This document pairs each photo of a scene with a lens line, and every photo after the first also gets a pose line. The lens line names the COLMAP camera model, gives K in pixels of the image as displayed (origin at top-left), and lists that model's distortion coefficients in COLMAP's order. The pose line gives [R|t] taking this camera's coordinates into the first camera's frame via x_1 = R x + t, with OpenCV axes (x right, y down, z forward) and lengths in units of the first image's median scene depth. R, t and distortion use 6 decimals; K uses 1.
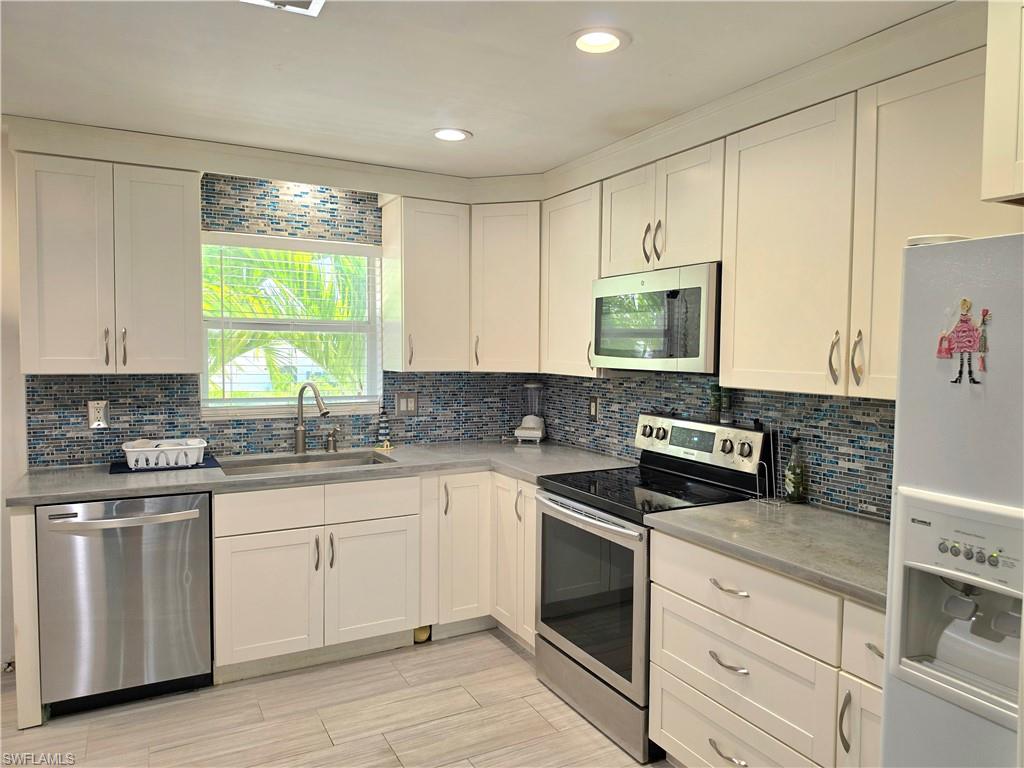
lens RADIAL K [[717.9, 0, 521.1], [0, 717.9, 378.3], [0, 0, 1]] dist [0.048369, -0.049881]
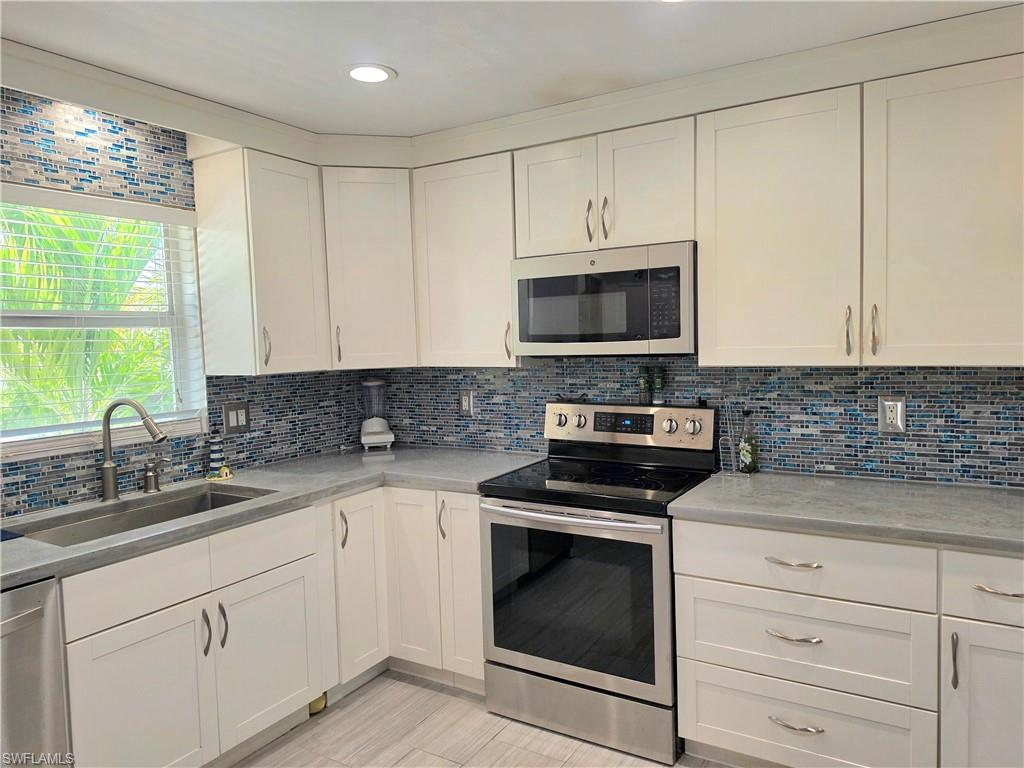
lens RADIAL K [[717.9, 0, 514.9], [0, 717.9, 373.1], [0, 0, 1]] dist [0.048369, -0.049881]
pose [[0.863998, -0.061417, 0.499734, -0.349886], [0.060461, 0.998006, 0.018123, -0.009741], [-0.499851, 0.014556, 0.865989, 0.207605]]
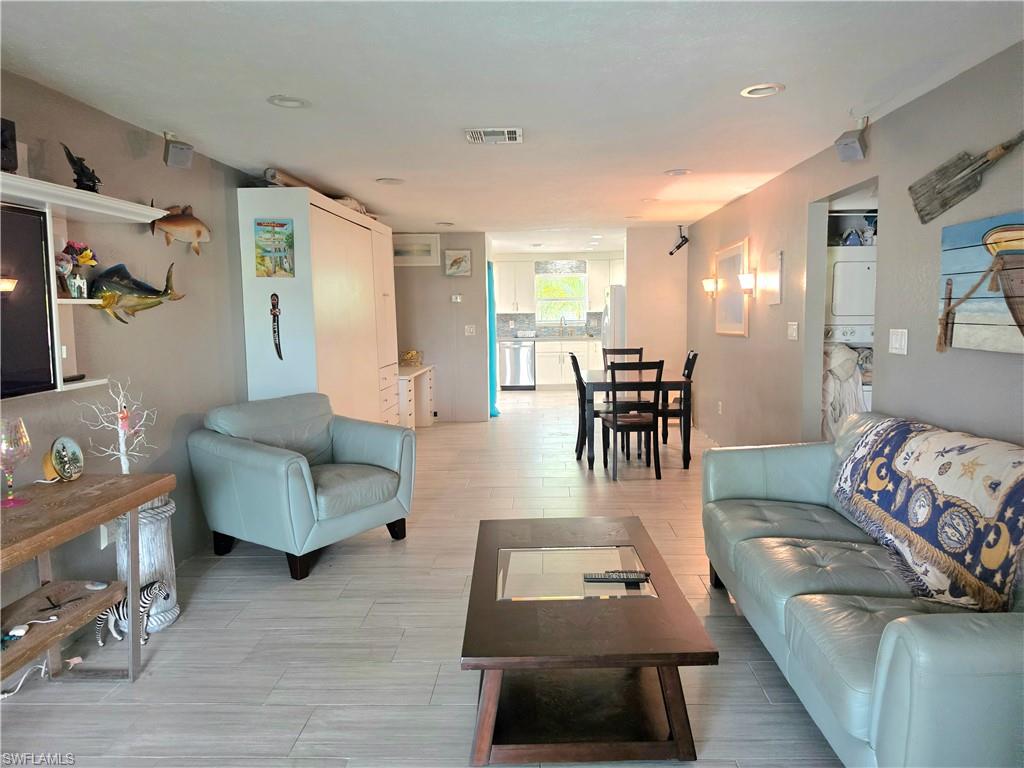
lens RADIAL K [[717.9, 0, 516.8], [0, 717.9, 388.2], [0, 0, 1]] dist [0.048369, -0.049881]
pose [[0.862955, 0.029811, -0.504401, 1.403902], [0.000080, 0.998250, 0.059135, 0.163893], [0.505281, -0.051071, 0.861442, -2.337346]]
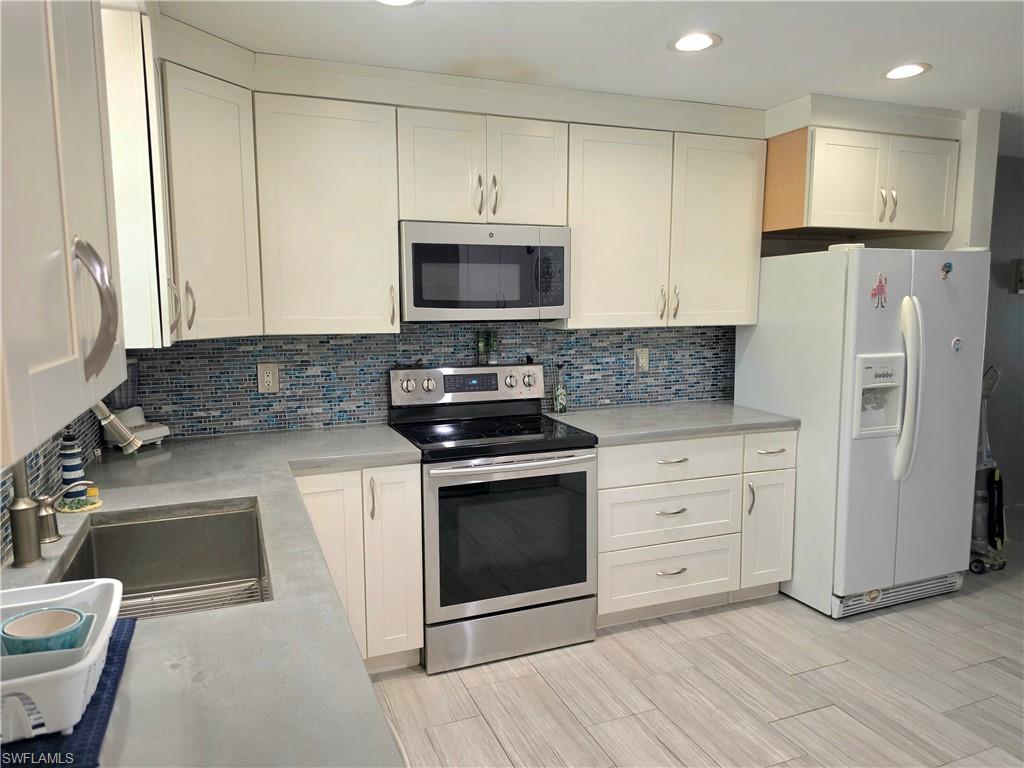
lens RADIAL K [[717.9, 0, 519.7], [0, 717.9, 385.2], [0, 0, 1]] dist [0.048369, -0.049881]
pose [[0.103489, -0.129597, 0.986151, -0.761618], [0.052606, 0.990800, 0.124688, -0.040024], [-0.993238, 0.038974, 0.109355, 0.749432]]
